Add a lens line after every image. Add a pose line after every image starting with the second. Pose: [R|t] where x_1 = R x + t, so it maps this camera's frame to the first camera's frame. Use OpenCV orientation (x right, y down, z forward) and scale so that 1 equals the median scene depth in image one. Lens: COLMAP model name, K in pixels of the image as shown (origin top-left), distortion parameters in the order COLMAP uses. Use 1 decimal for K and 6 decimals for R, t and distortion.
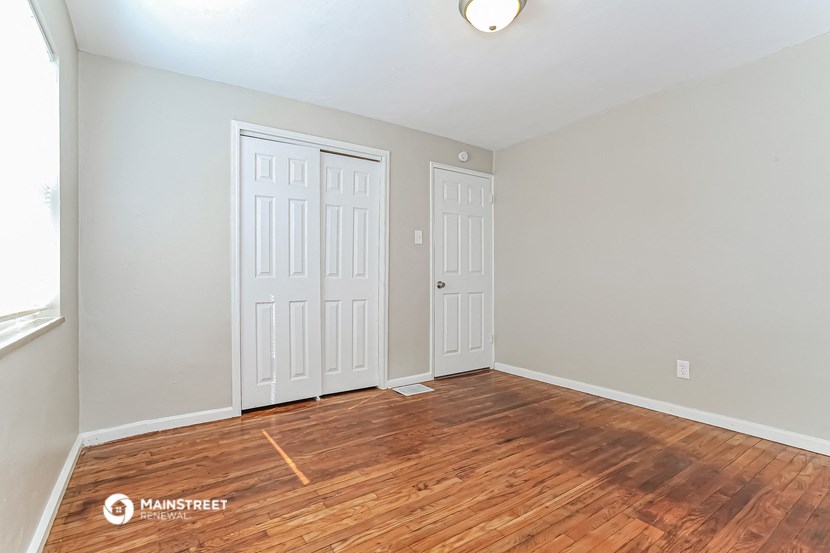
lens RADIAL K [[396.8, 0, 415.4], [0, 396.8, 272.4], [0, 0, 1]] dist [0.000314, 0.001449]
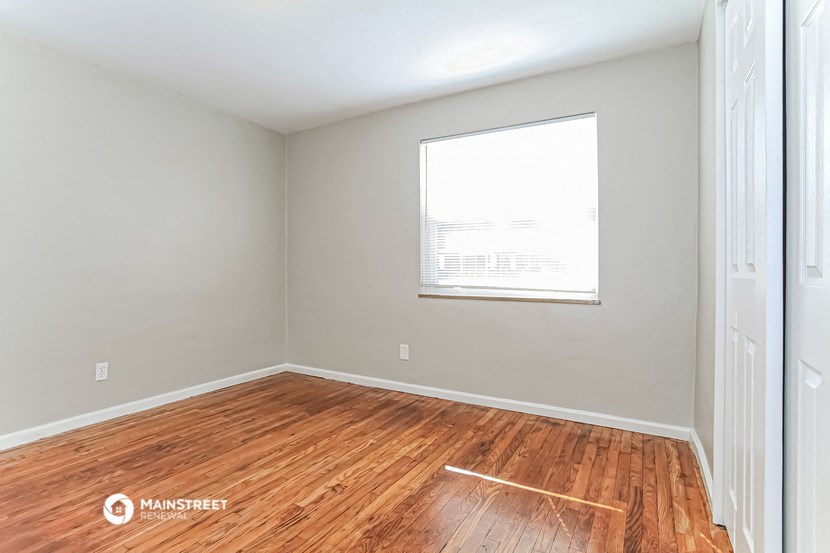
lens RADIAL K [[396.8, 0, 414.7], [0, 396.8, 277.2], [0, 0, 1]] dist [0.000314, 0.001449]
pose [[-0.902913, 0.016924, -0.429491, 0.253313], [0.010656, 0.999799, 0.016994, 0.002974], [0.429692, 0.010767, -0.902911, 1.935686]]
